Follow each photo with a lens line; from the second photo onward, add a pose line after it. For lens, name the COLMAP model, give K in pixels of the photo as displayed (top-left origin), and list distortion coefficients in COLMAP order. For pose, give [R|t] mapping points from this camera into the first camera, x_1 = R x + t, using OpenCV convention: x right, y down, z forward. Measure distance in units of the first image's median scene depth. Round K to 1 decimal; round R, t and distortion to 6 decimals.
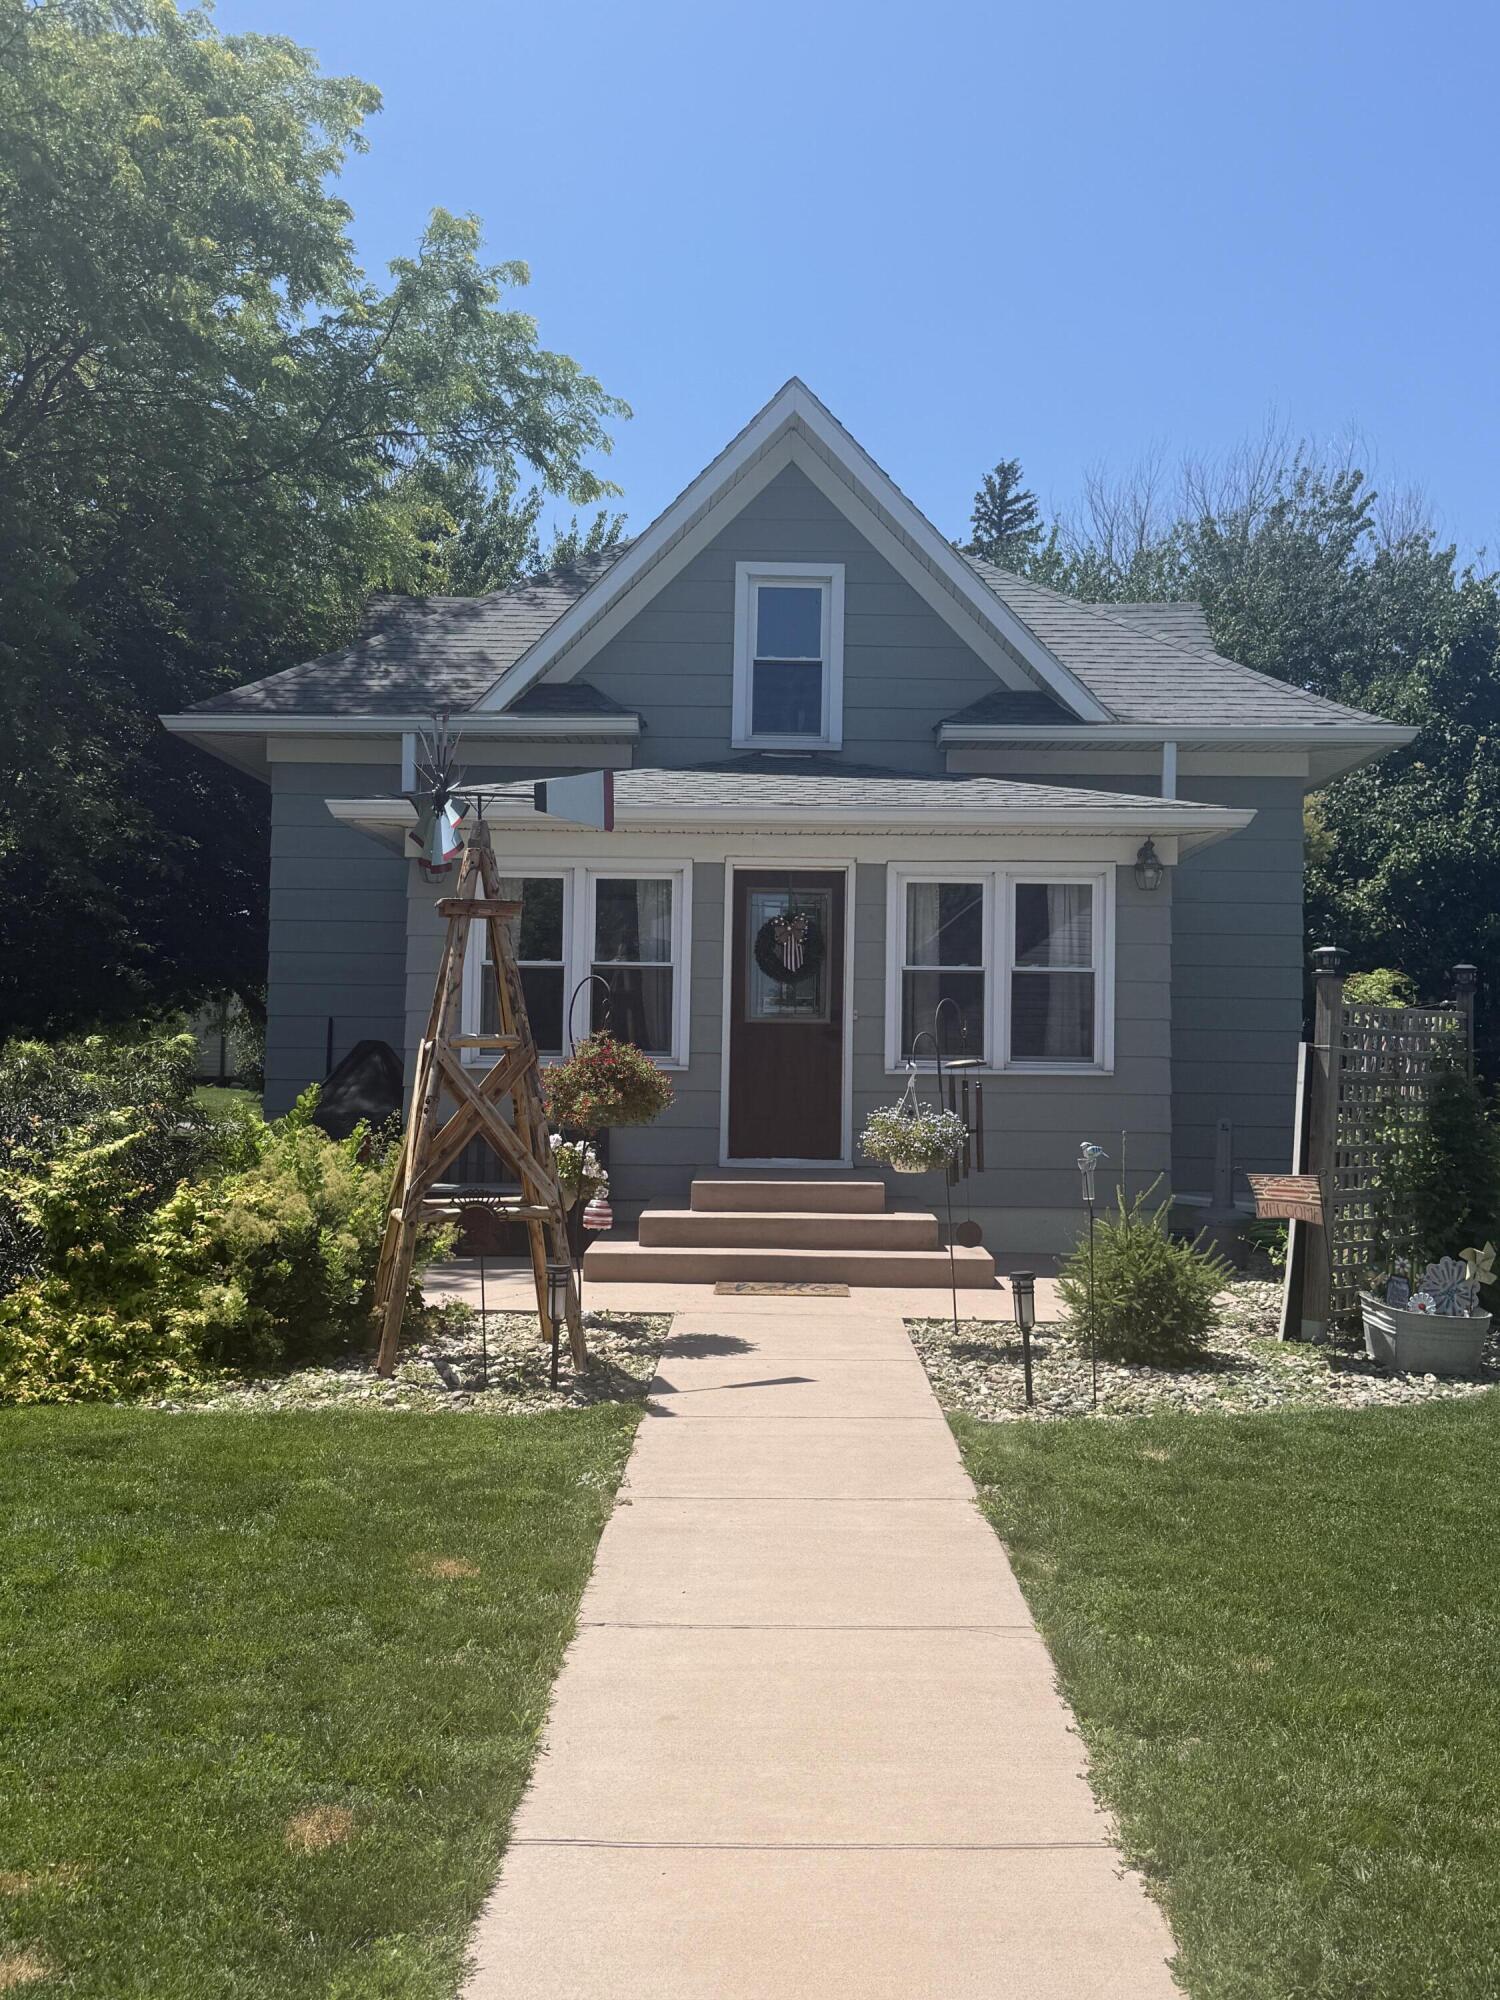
lens RADIAL K [[1849.9, 0, 750.0], [0, 1849.9, 1000.0], [0, 0, 1]] dist [0.001048, 0.000574]
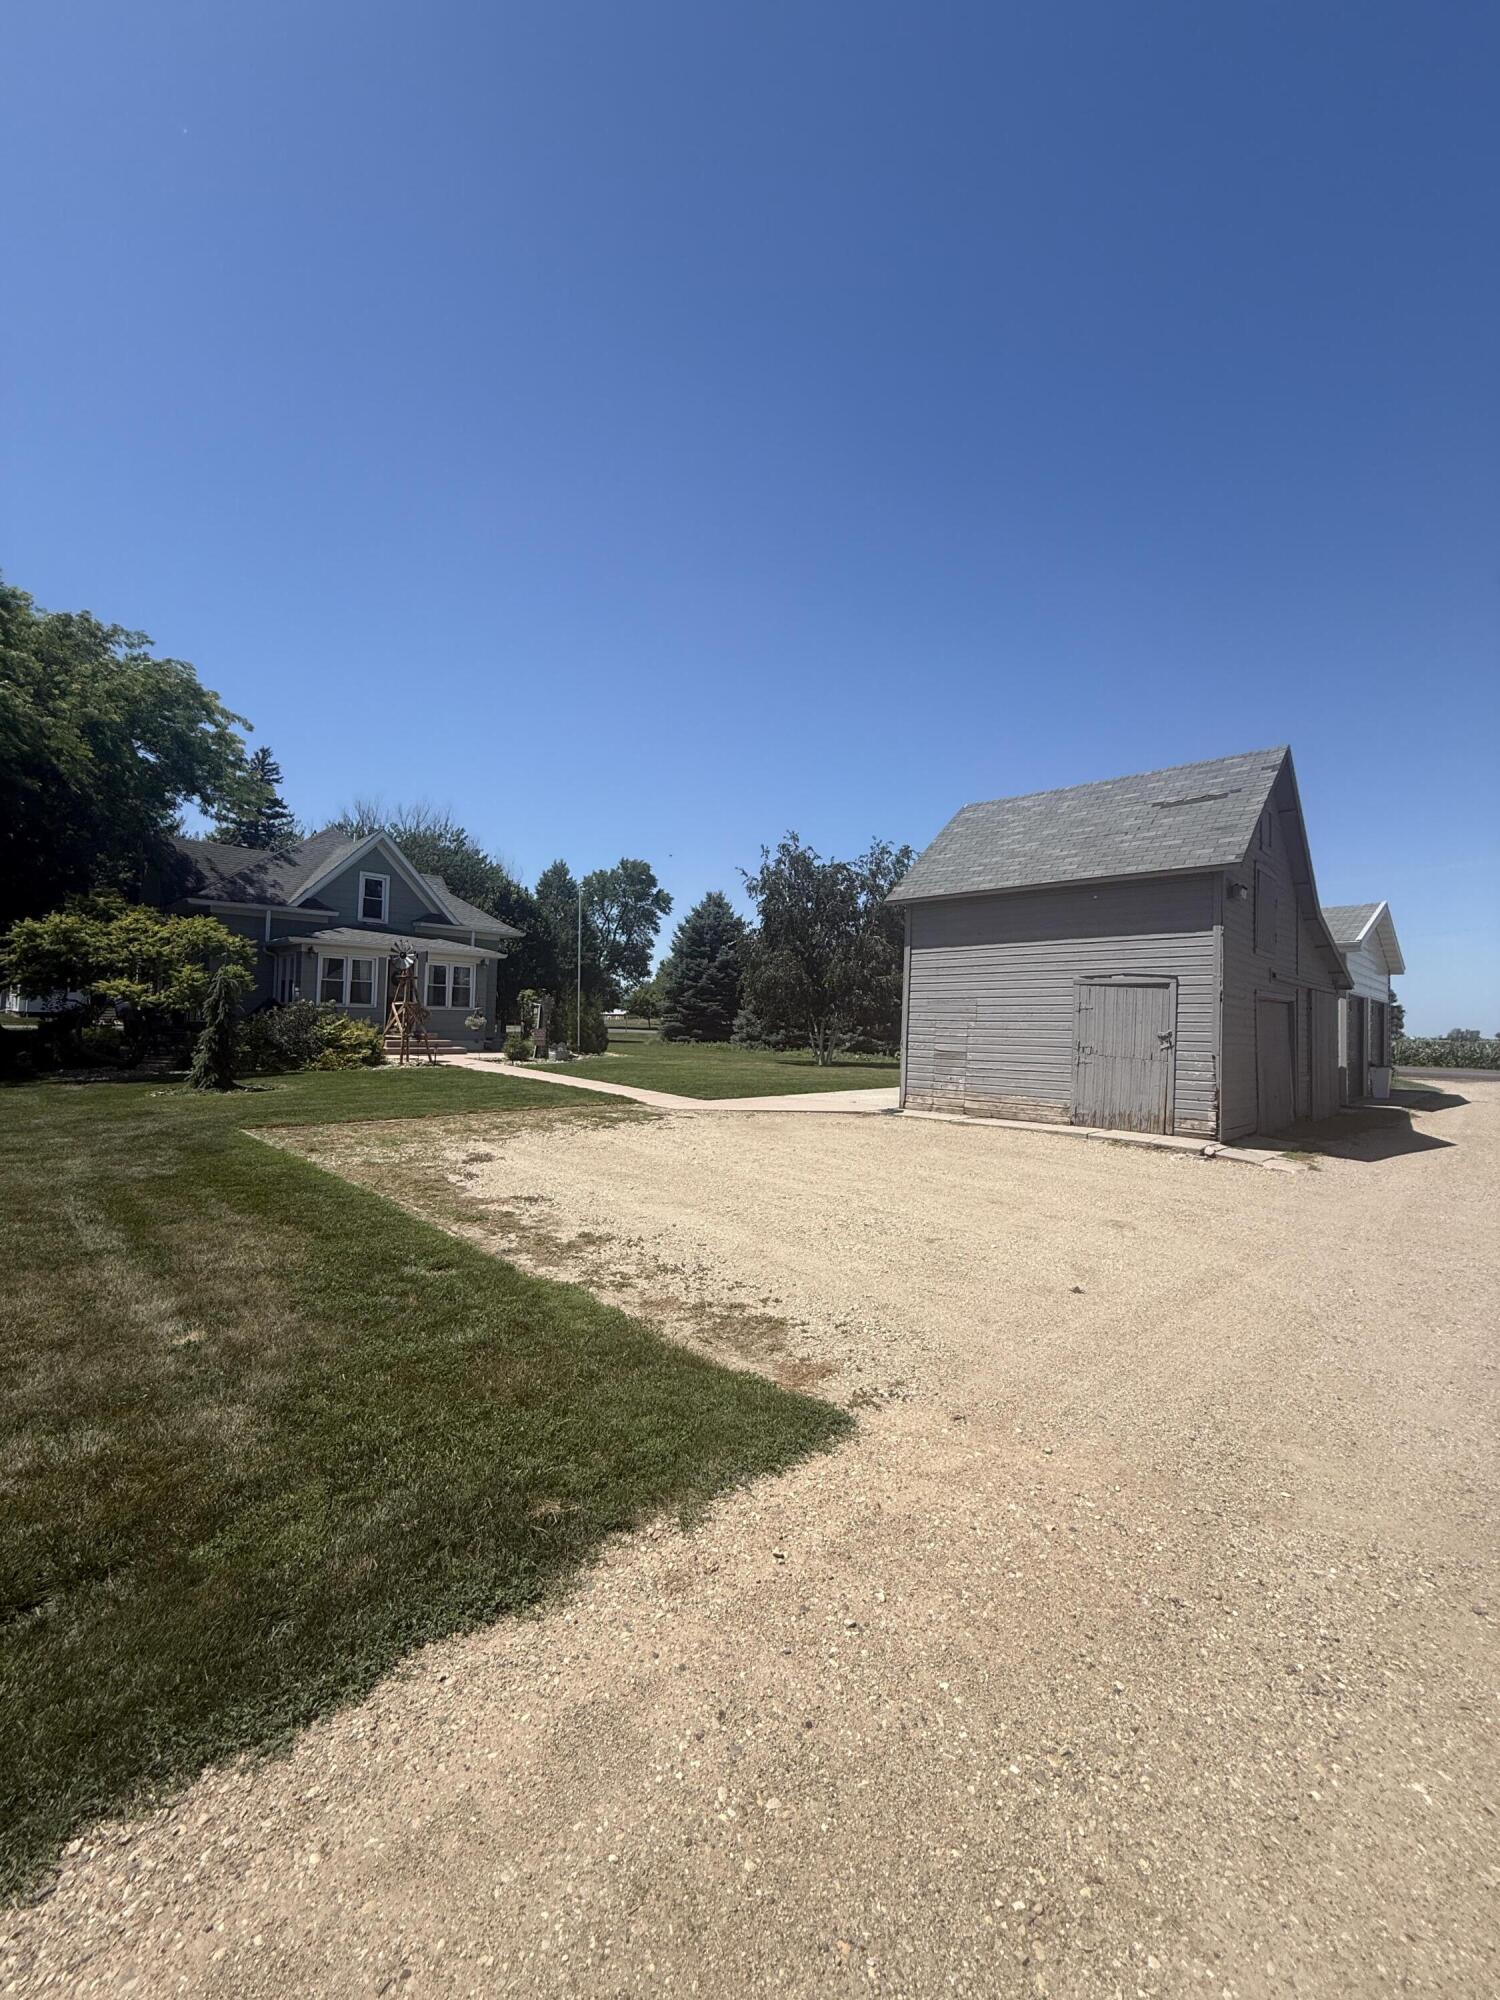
lens RADIAL K [[796.3, 0, 750.0], [0, 796.3, 1000.0], [0, 0, 1]] dist [0.000038, 0.000042]
pose [[0.711708, 0.027564, 0.701934, -0.568488], [-0.042759, 0.999077, 0.004121, -0.018997], [-0.701173, -0.032947, 0.712230, -0.697745]]
